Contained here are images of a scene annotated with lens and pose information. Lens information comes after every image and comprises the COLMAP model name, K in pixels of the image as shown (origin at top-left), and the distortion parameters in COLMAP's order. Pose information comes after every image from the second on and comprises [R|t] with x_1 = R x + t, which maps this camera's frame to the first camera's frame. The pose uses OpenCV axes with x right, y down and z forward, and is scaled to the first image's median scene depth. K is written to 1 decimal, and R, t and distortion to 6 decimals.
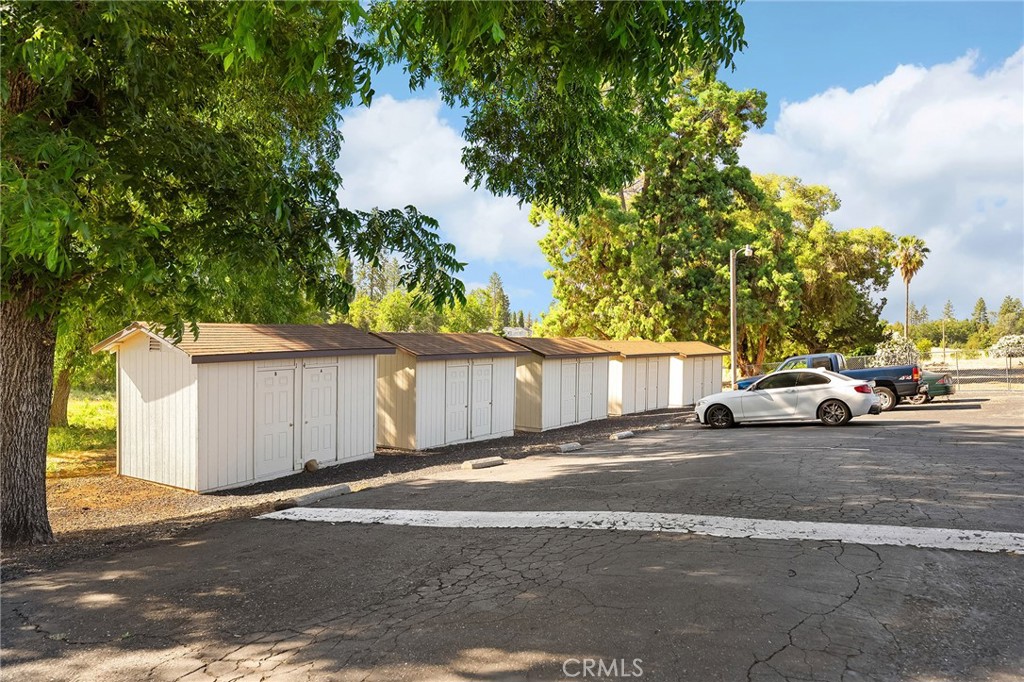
lens RADIAL K [[709.3, 0, 511.1], [0, 709.3, 344.6], [0, 0, 1]] dist [-0.003358, -0.003722]
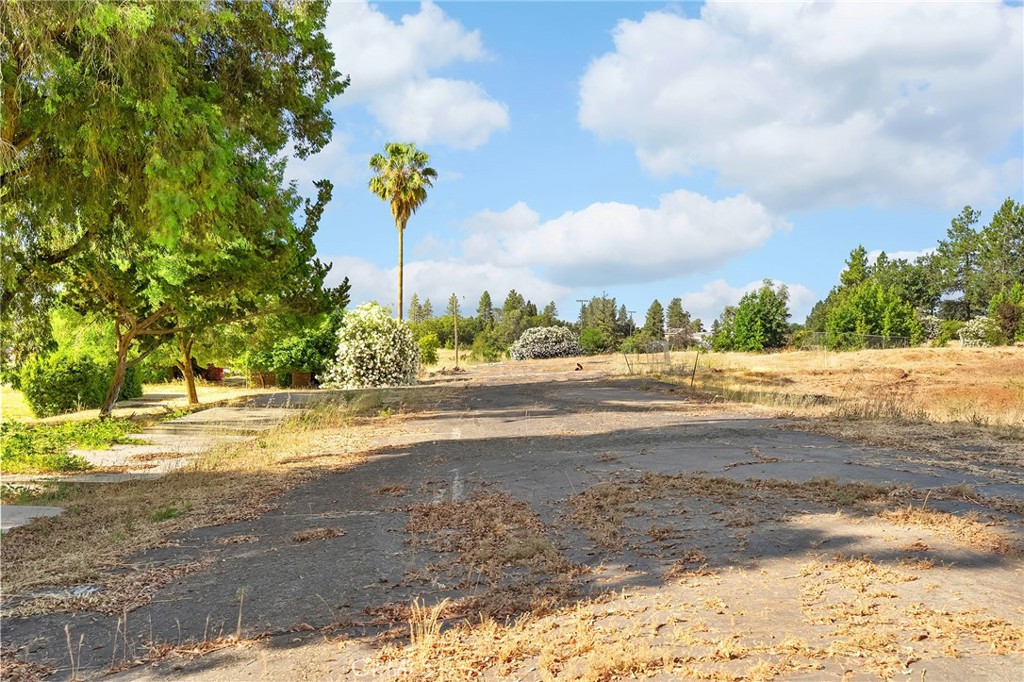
lens RADIAL K [[953.4, 0, 510.6], [0, 953.4, 333.8], [0, 0, 1]] dist [-0.001186, 0.000000]
pose [[0.817072, 0.000587, 0.576536, 0.195272], [0.009453, 0.999851, -0.014414, 0.008967], [-0.576458, 0.017227, 0.816945, 0.334954]]
